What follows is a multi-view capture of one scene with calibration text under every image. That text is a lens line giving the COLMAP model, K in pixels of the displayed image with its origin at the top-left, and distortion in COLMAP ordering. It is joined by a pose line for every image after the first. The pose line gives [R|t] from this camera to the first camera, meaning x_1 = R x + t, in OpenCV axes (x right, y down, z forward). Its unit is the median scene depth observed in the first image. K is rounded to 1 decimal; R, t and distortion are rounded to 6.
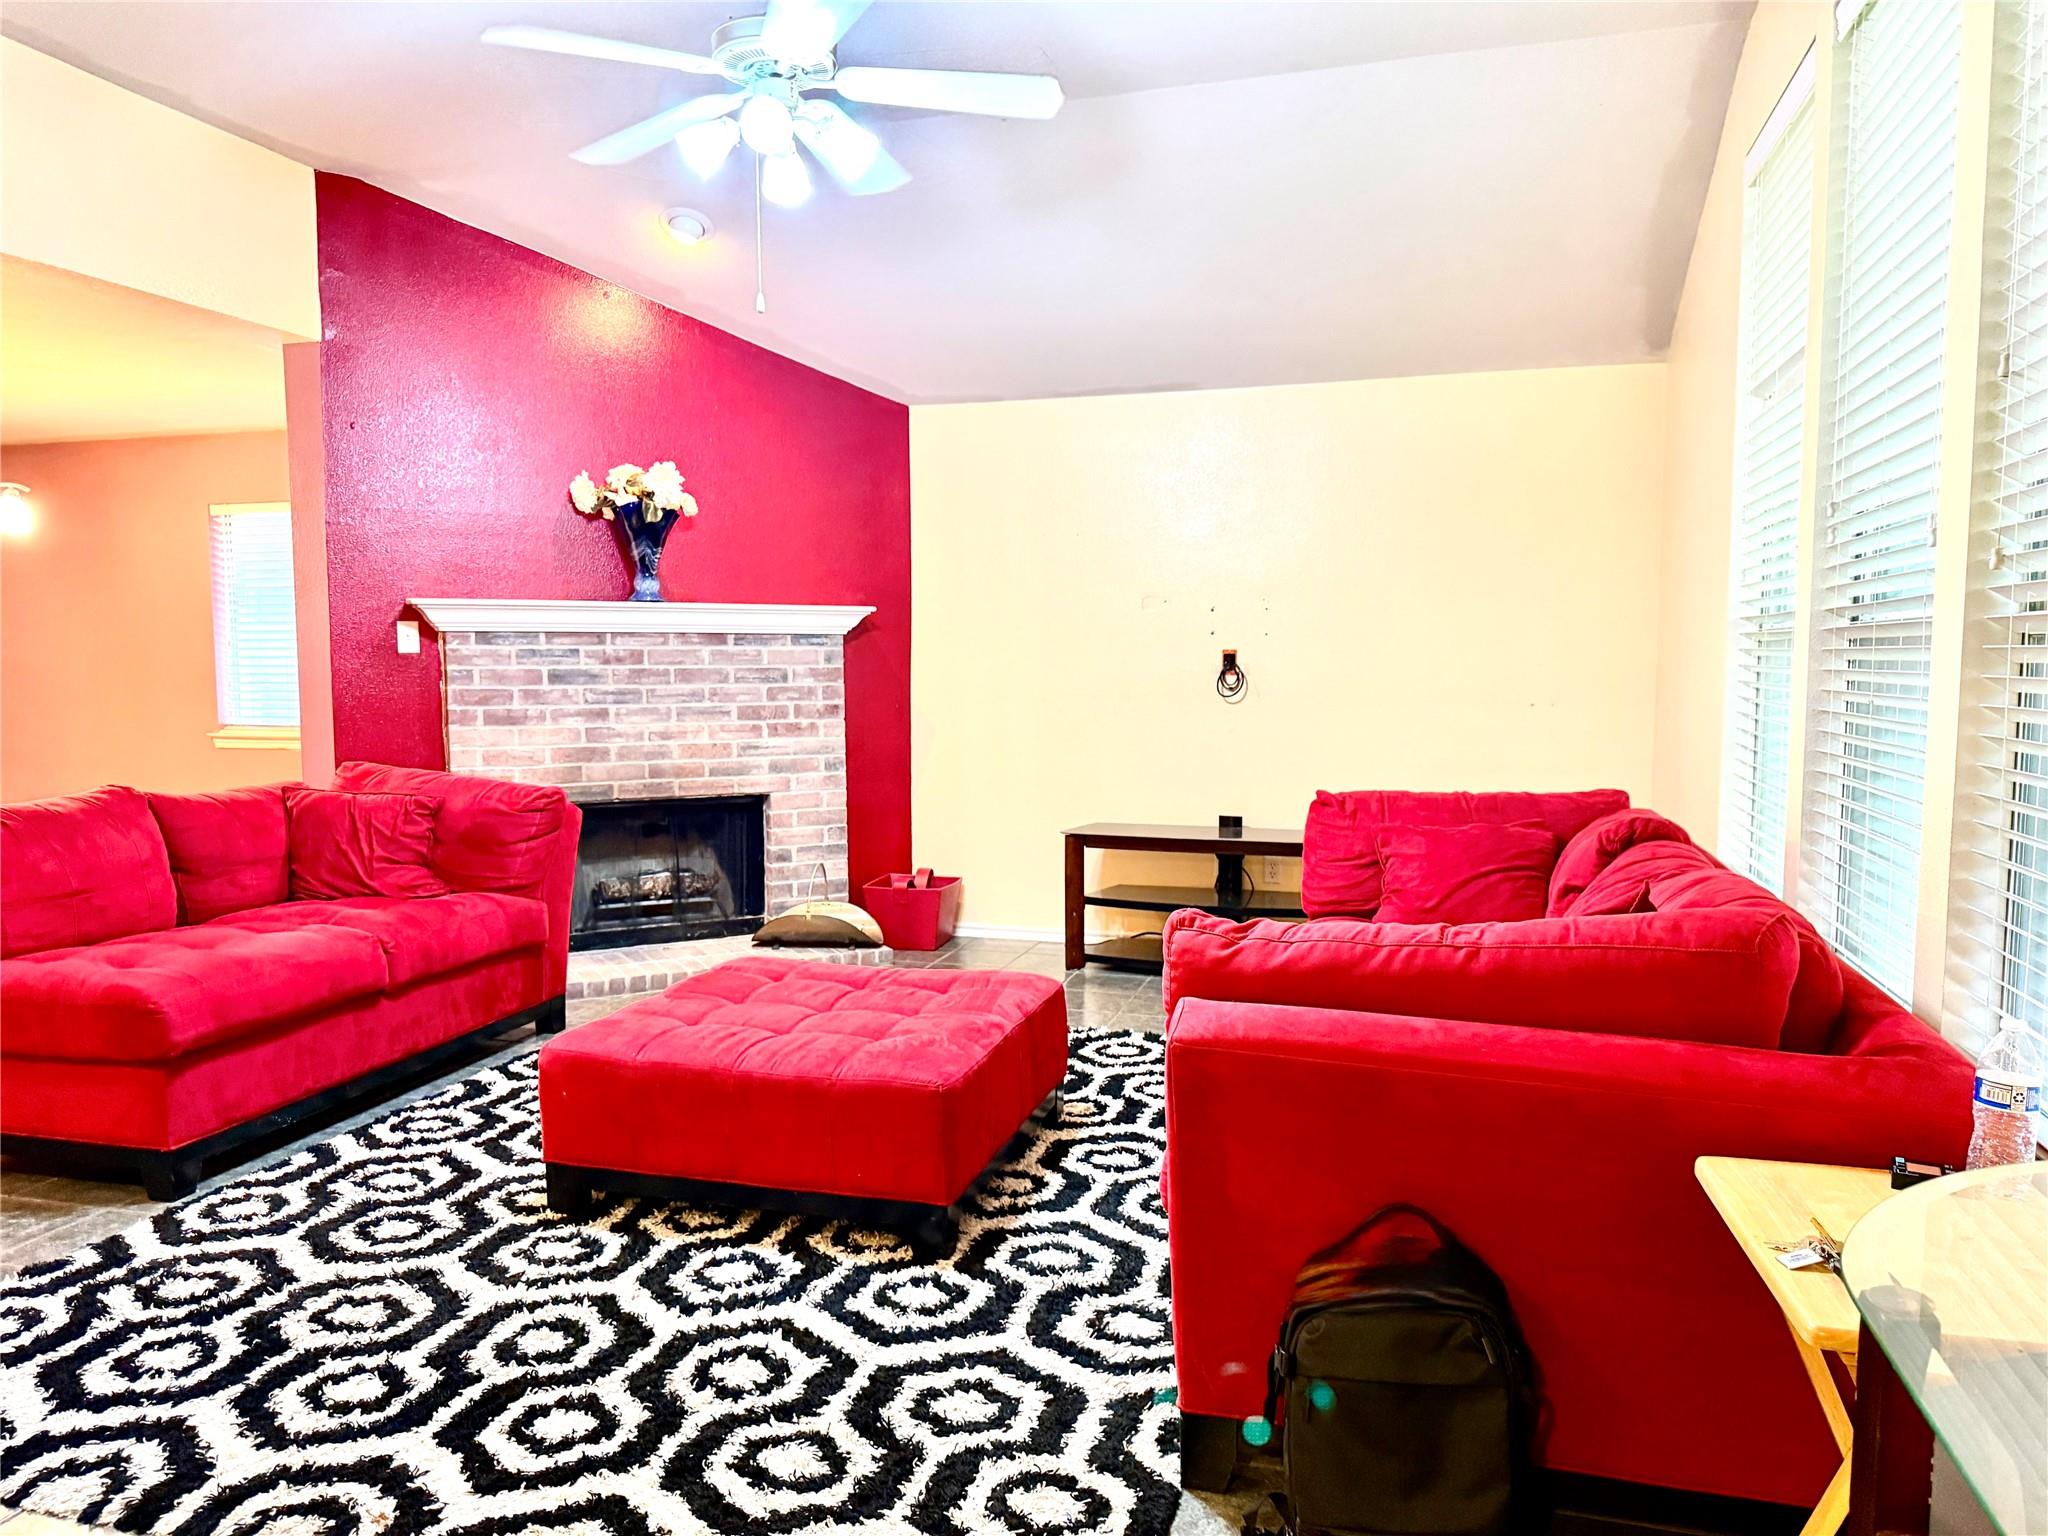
lens RADIAL K [[1466.3, 0, 1159.7], [0, 1466.3, 774.3], [0, 0, 1]] dist [0.046800, -0.047128]
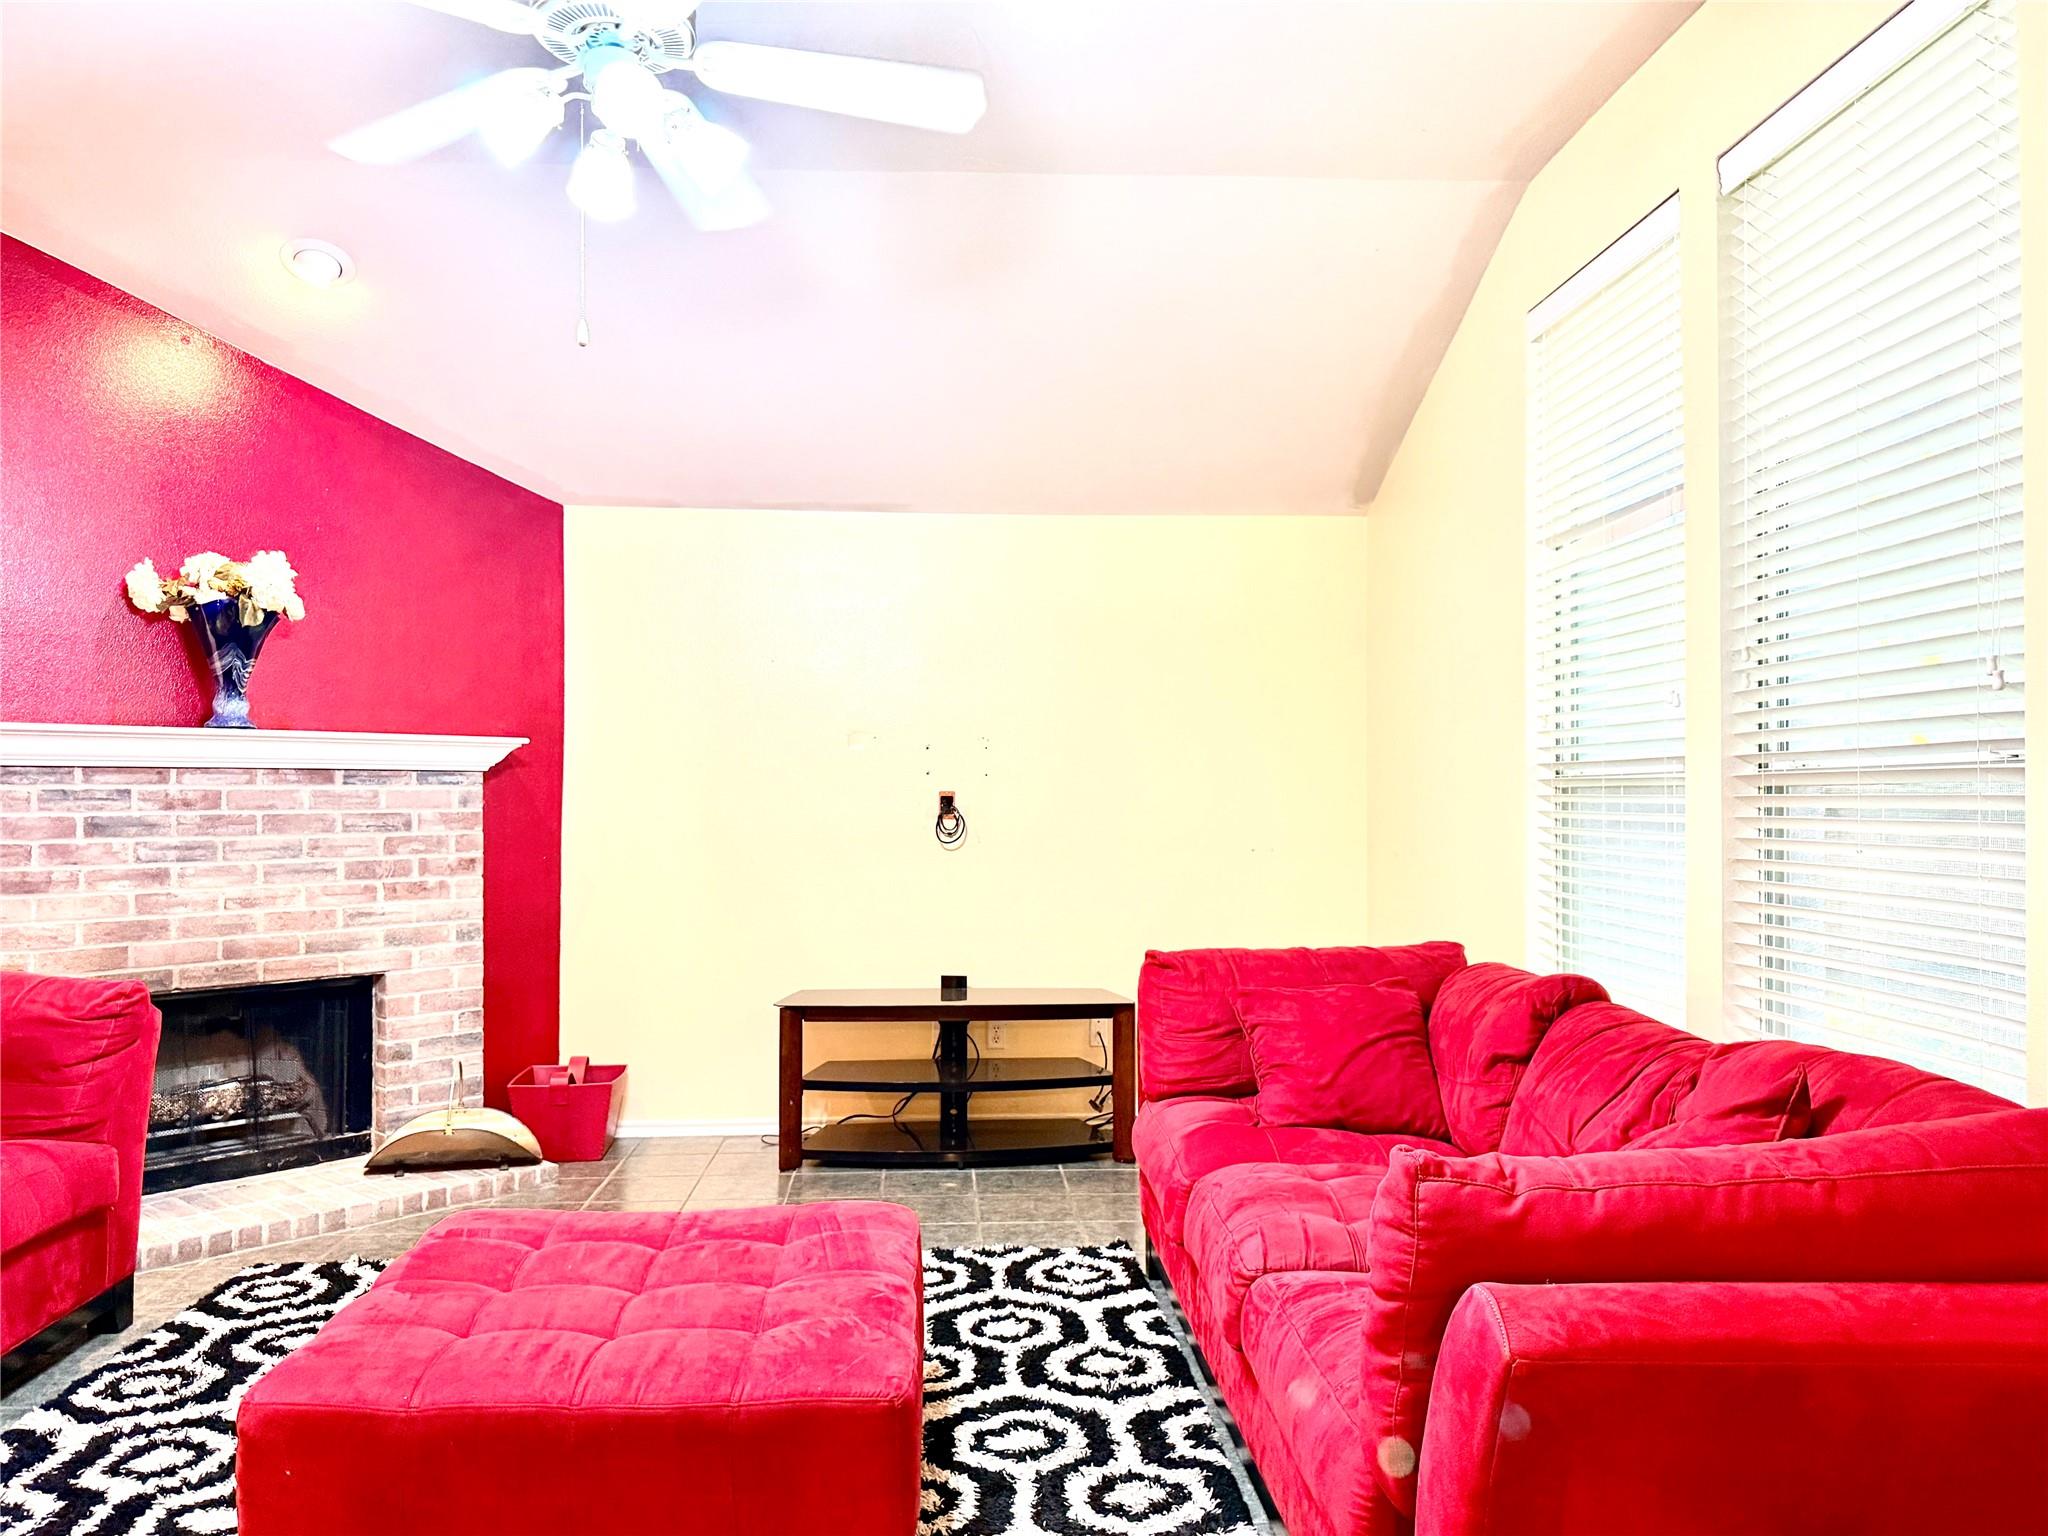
lens RADIAL K [[1466.3, 0, 1180.8], [0, 1466.3, 773.8], [0, 0, 1]] dist [0.046800, -0.047128]
pose [[0.950323, 0.006330, 0.311200, -0.121150], [0.023672, 0.995428, -0.092537, -0.010506], [-0.310363, 0.095307, 0.945829, 0.120902]]
